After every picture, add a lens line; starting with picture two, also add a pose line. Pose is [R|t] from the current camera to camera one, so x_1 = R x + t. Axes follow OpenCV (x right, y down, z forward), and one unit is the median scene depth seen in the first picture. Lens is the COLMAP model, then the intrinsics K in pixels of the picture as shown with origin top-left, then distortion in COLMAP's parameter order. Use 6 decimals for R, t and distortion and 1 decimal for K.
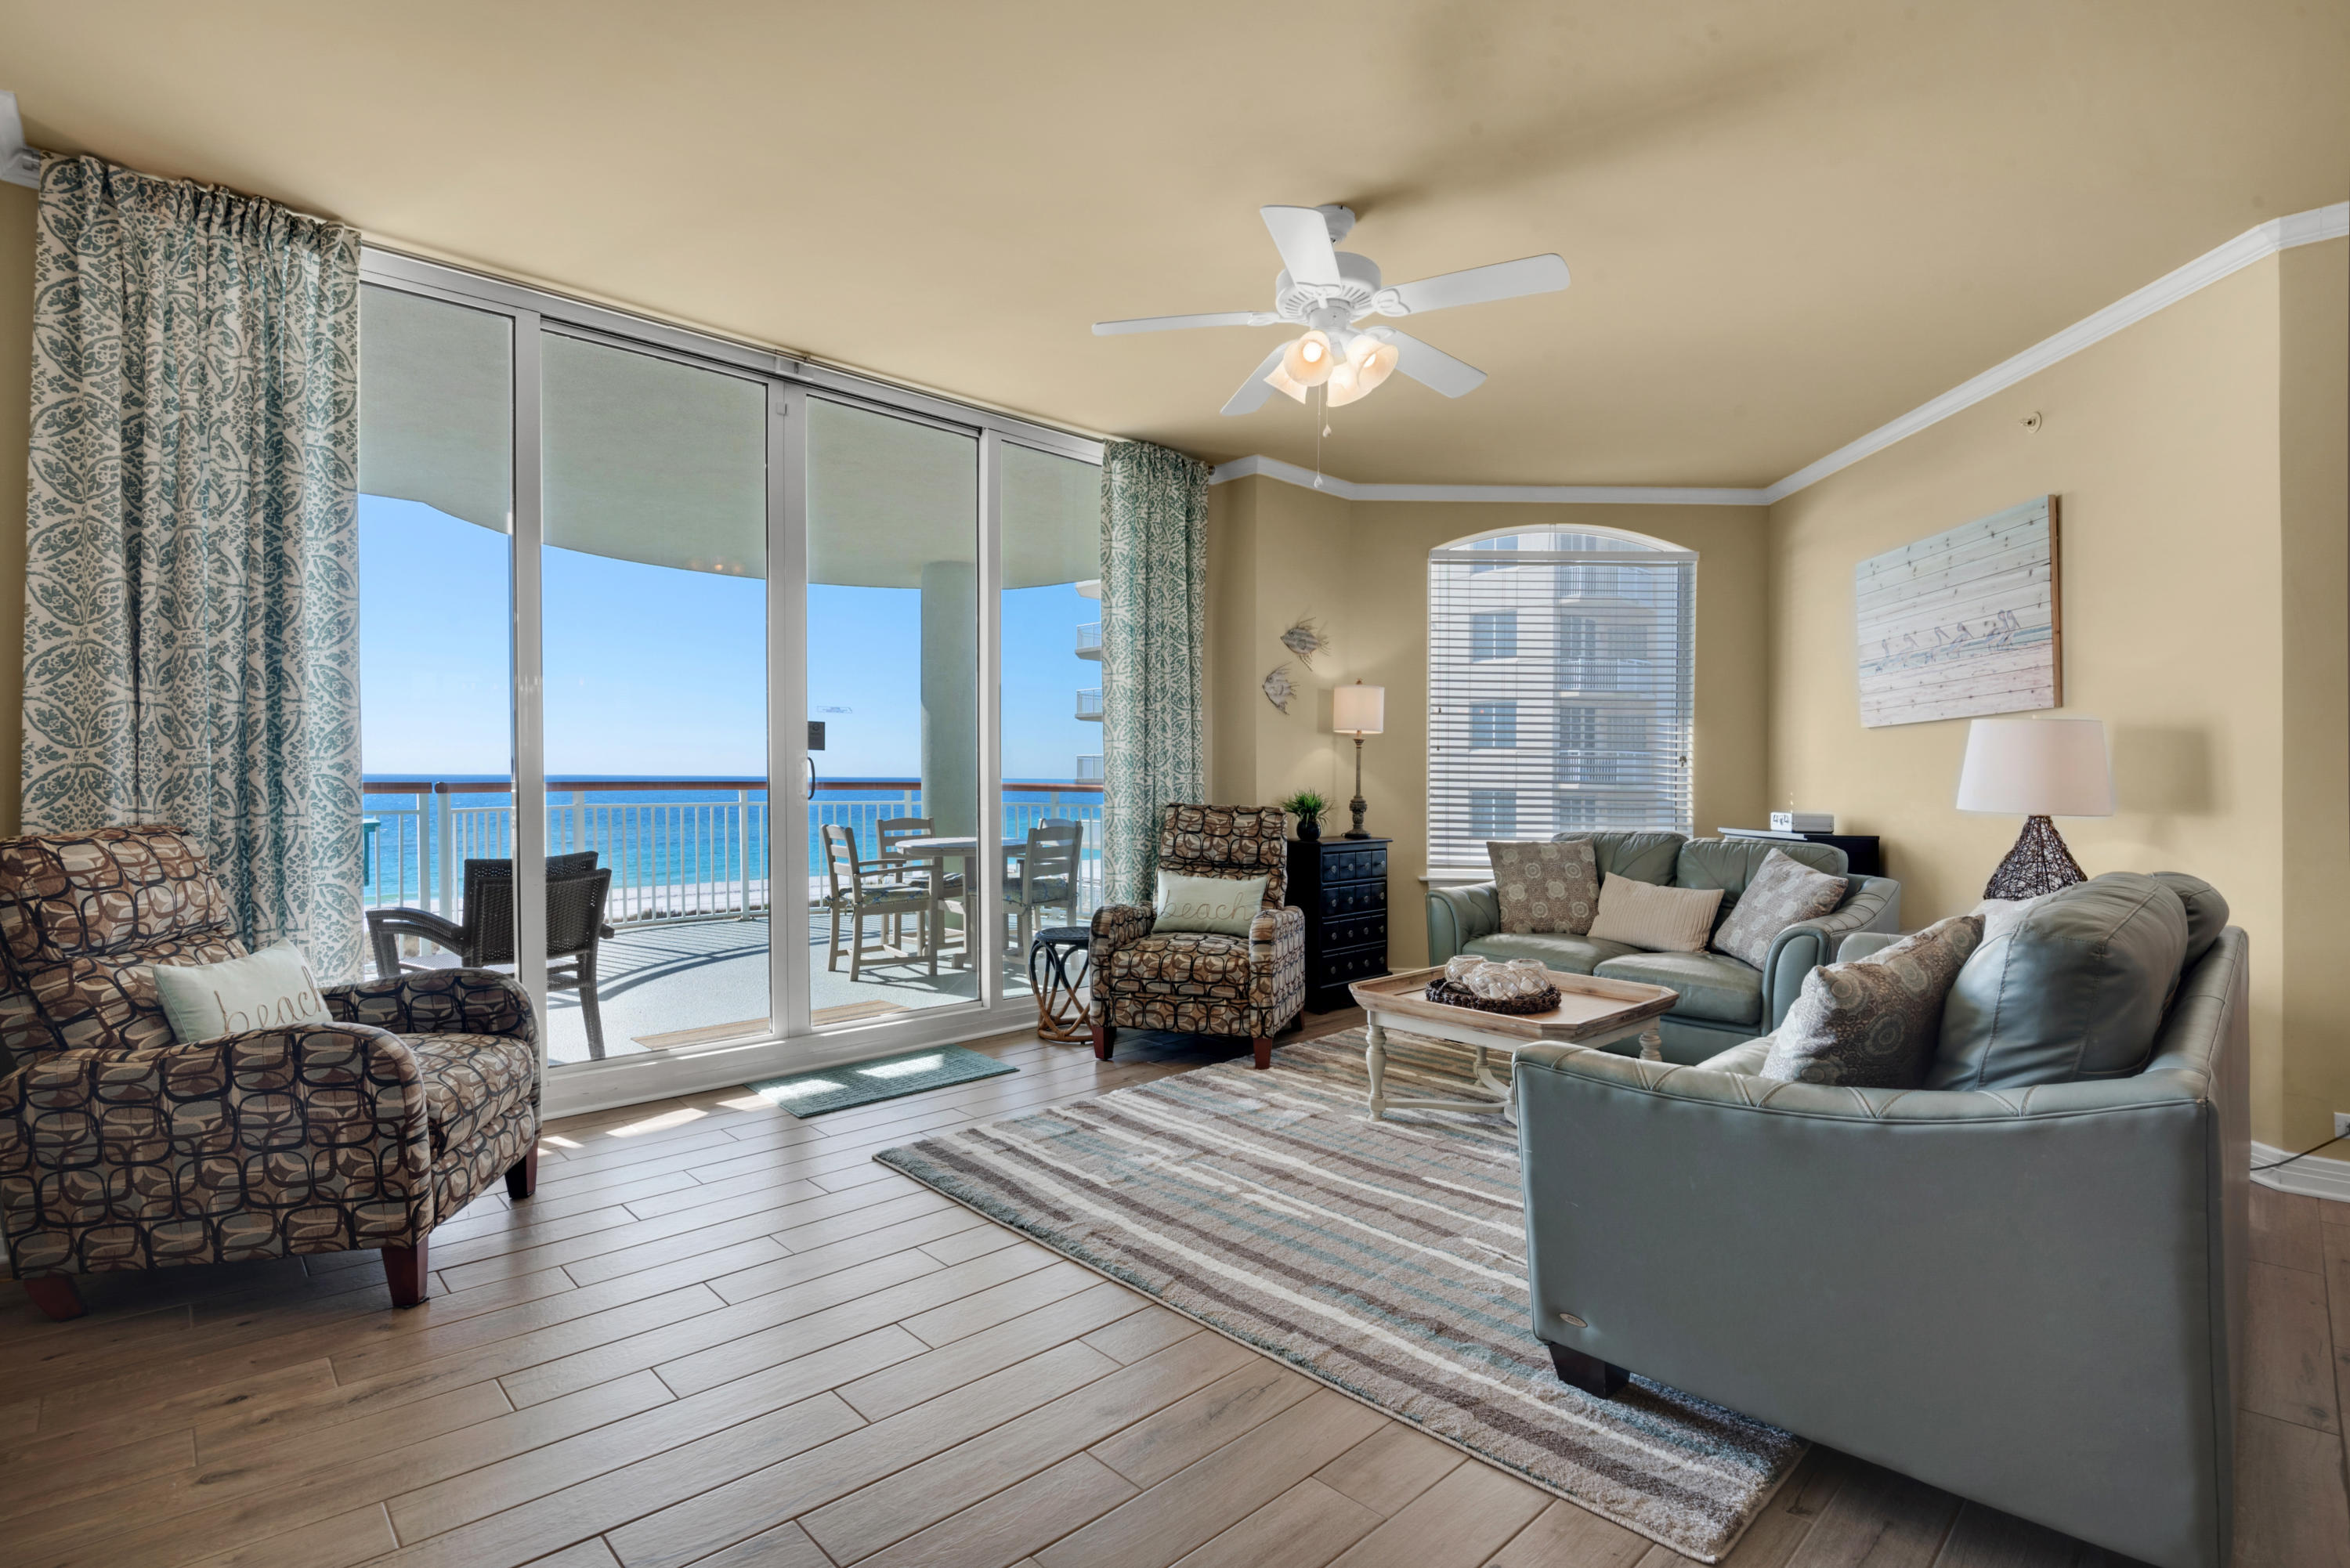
lens RADIAL K [[1135.5, 0, 1119.7], [0, 1135.5, 788.9], [0, 0, 1]] dist [-0.019191, -0.014840]
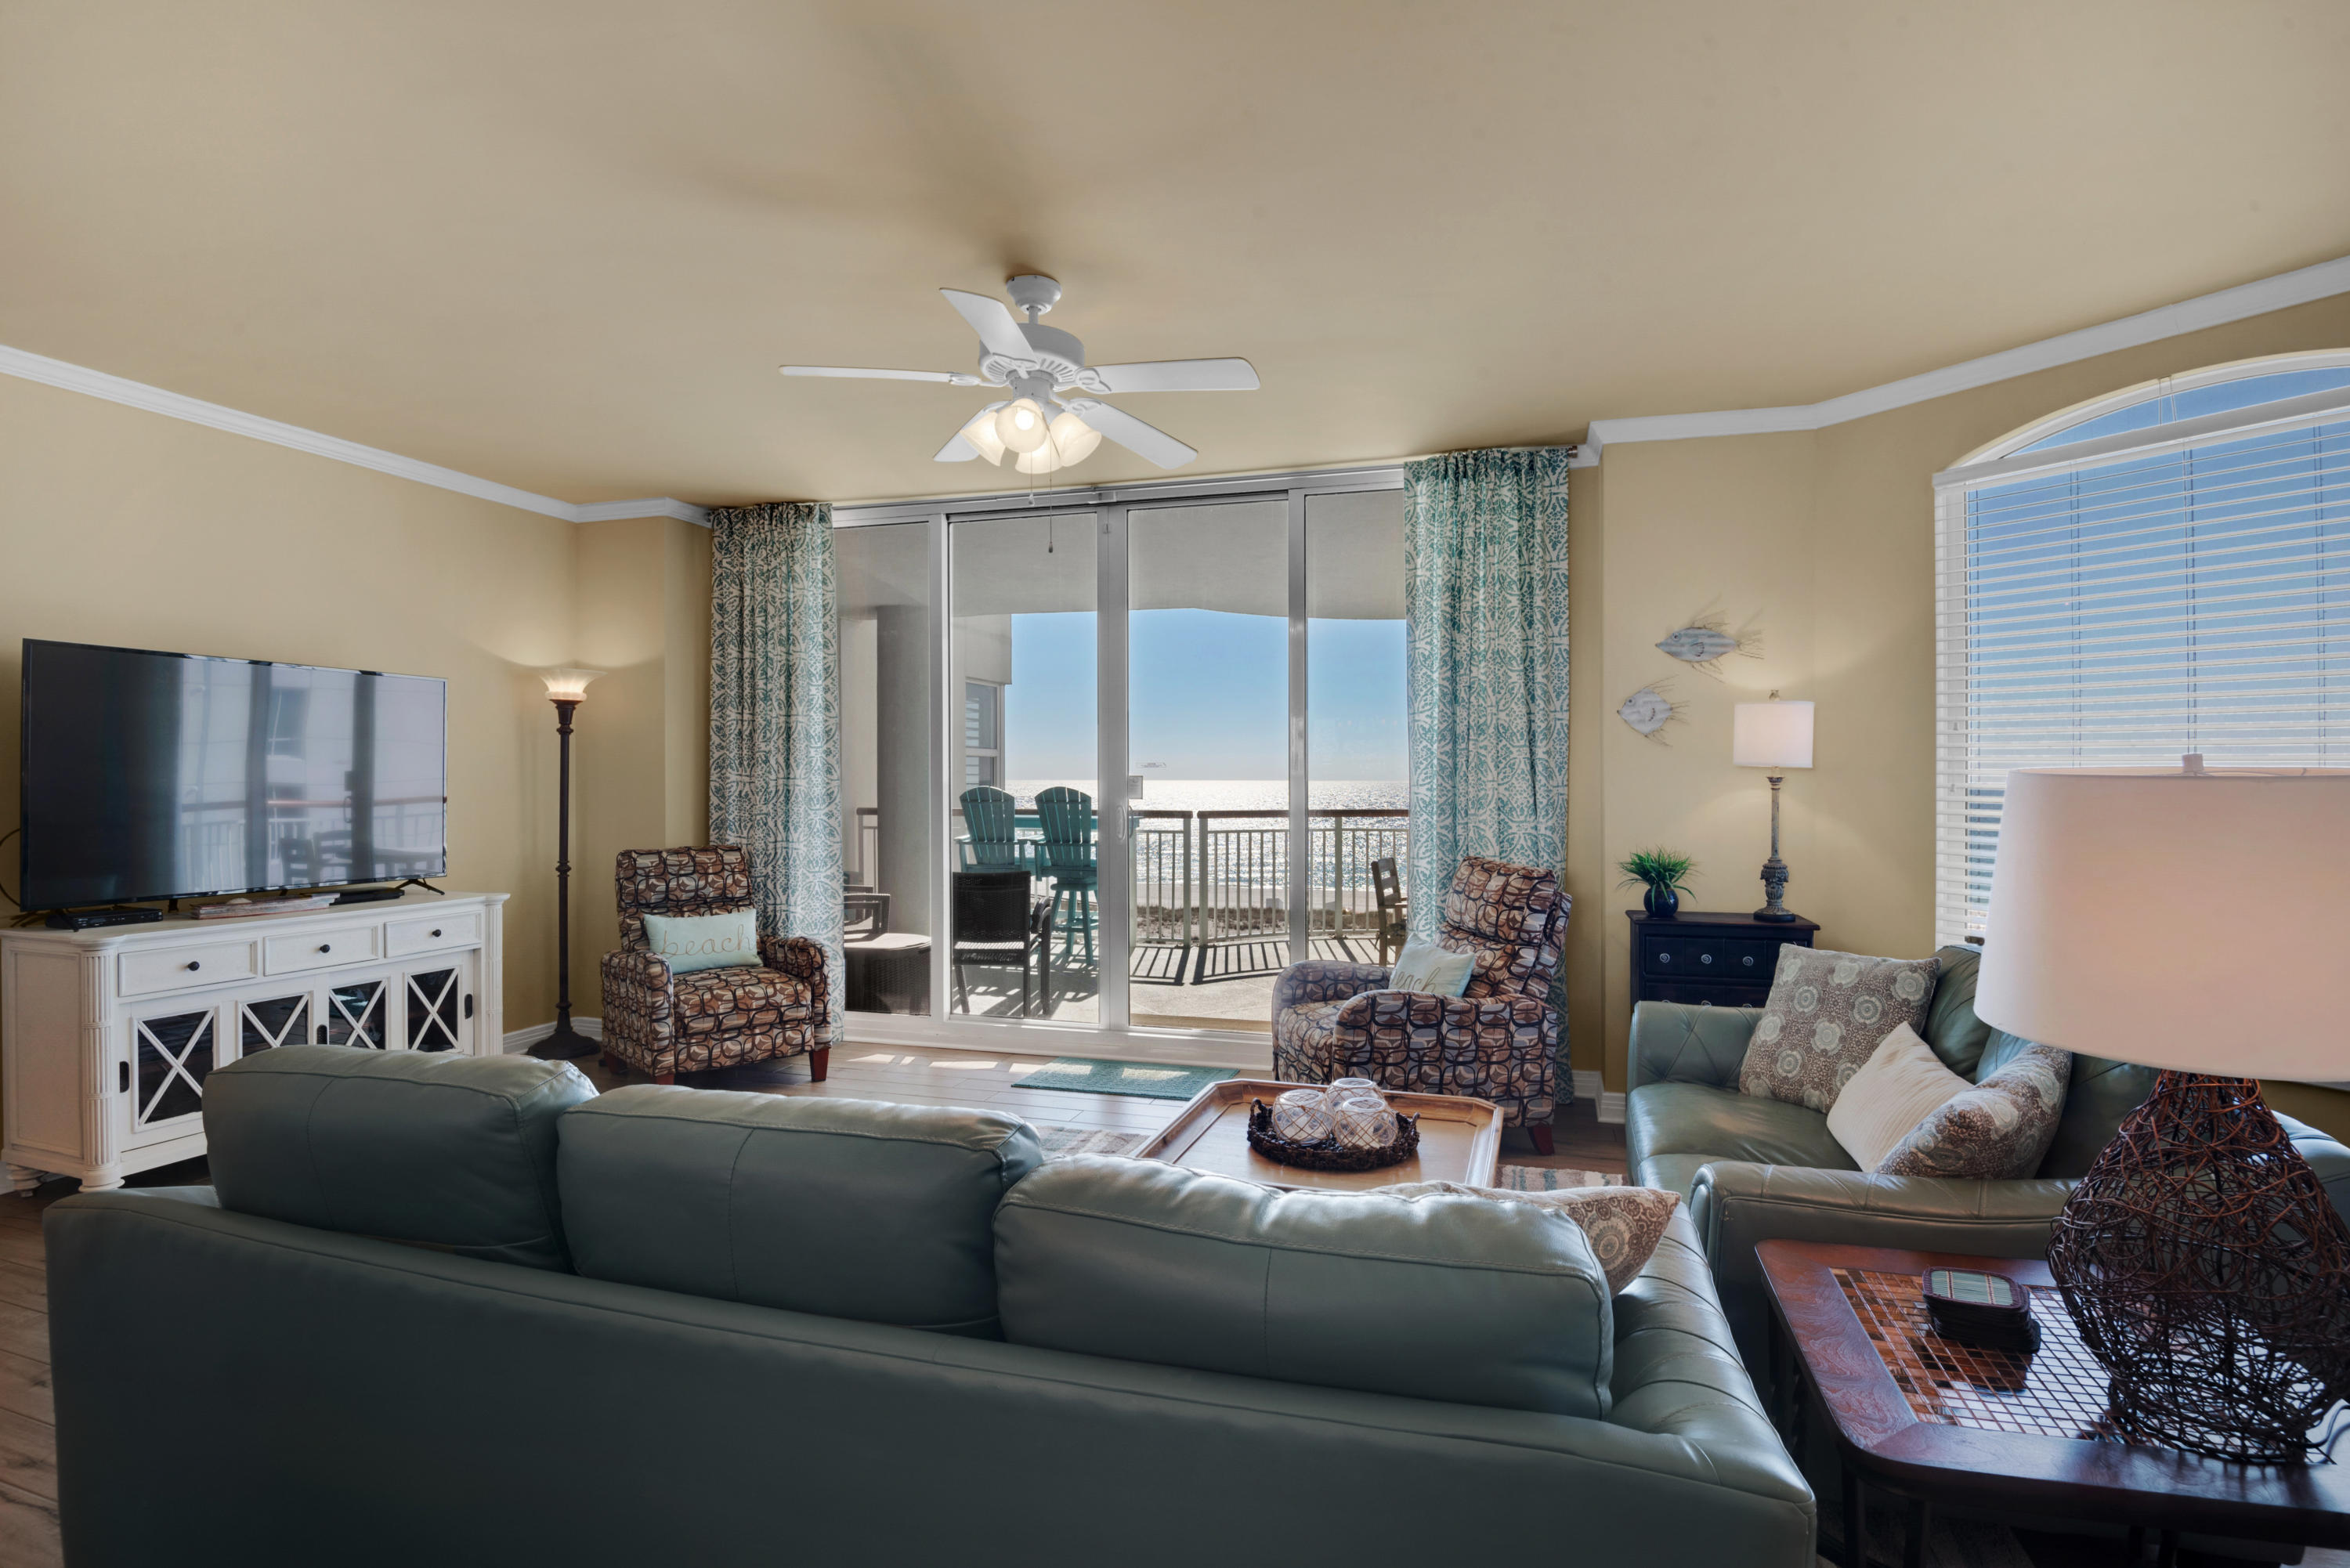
lens RADIAL K [[1135.5, 0, 1223.1], [0, 1135.5, 781.1], [0, 0, 1]] dist [-0.019191, -0.014840]
pose [[0.532931, -0.004982, -0.846144, 0.657168], [-0.005781, 0.999938, -0.009529, -0.034439], [0.846139, 0.009970, 0.532869, 0.357596]]
